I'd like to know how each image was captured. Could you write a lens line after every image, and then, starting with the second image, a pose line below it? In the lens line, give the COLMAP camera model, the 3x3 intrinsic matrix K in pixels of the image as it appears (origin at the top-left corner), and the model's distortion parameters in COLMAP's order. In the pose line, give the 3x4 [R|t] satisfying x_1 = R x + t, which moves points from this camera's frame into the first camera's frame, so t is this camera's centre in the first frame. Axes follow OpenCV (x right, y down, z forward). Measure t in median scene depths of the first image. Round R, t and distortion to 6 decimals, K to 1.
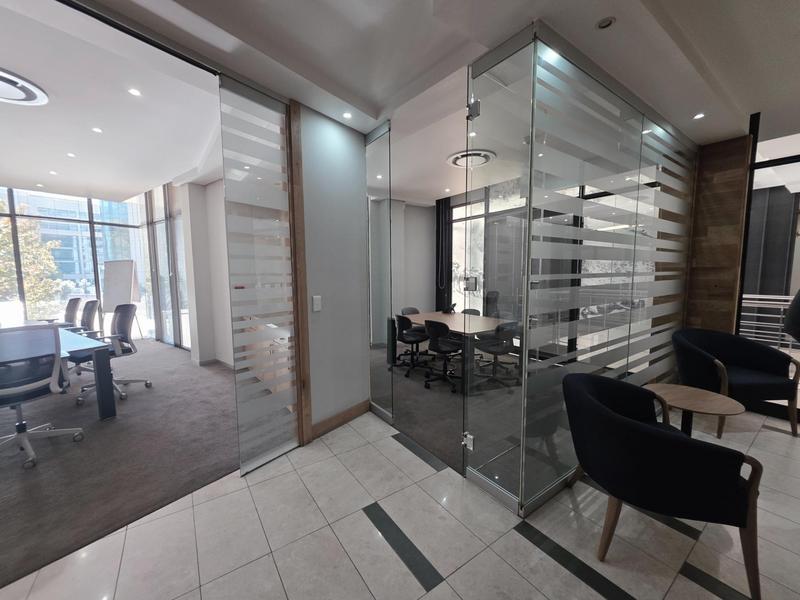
lens RADIAL K [[317.7, 0, 397.9], [0, 317.7, 298.9], [0, 0, 1]] dist [0.000337, 0.000255]
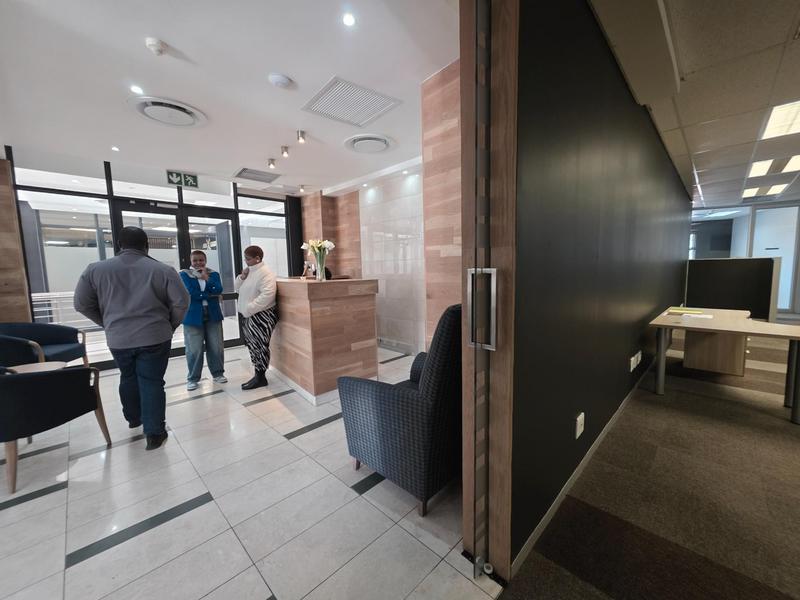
lens RADIAL K [[317.7, 0, 401.1], [0, 317.7, 297.3], [0, 0, 1]] dist [0.000337, 0.000255]
pose [[-0.186260, -0.088307, 0.978524, -0.413298], [0.102929, 0.988718, 0.108819, 0.028881], [-0.977094, 0.120987, -0.175070, -0.199574]]
